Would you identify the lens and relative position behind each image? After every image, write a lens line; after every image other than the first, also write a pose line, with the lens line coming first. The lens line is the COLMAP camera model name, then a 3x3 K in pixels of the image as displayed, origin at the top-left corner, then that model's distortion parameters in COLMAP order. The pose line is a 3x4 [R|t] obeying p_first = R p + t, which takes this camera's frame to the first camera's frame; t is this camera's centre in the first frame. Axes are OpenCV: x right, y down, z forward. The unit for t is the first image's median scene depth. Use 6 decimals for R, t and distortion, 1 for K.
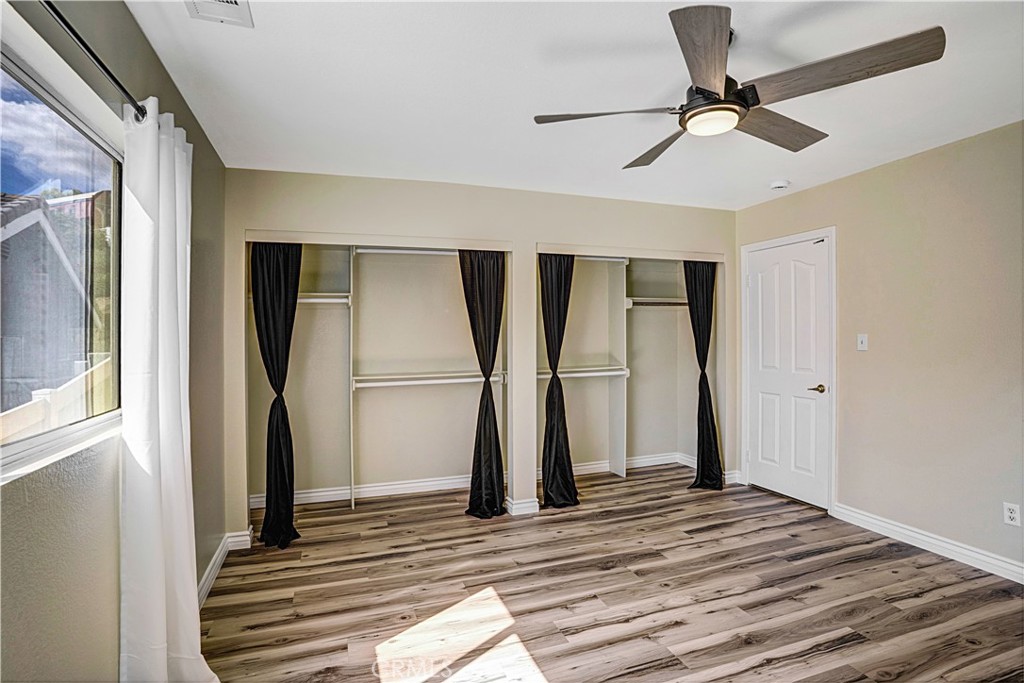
lens RADIAL K [[505.2, 0, 505.7], [0, 505.2, 339.3], [0, 0, 1]] dist [-0.068699, 0.028538]
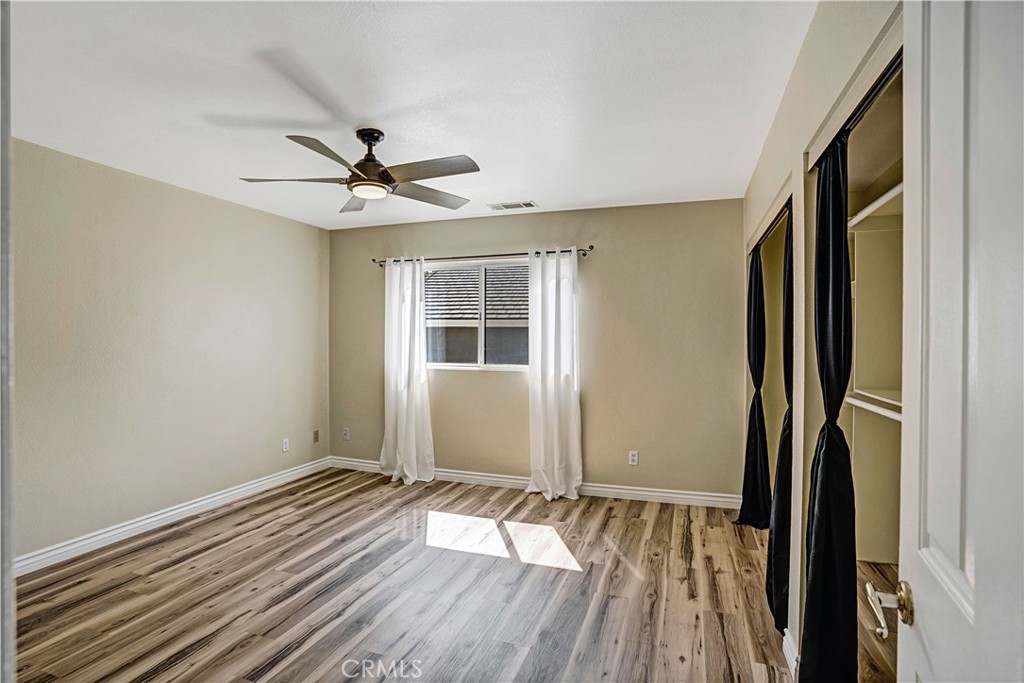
lens RADIAL K [[505.2, 0, 510.0], [0, 505.2, 340.9], [0, 0, 1]] dist [-0.068699, 0.028538]
pose [[-0.625792, 0.011586, -0.779904, 0.882862], [0.003709, 0.999923, 0.011879, -0.015987], [0.779981, 0.004541, -0.625787, 1.514192]]
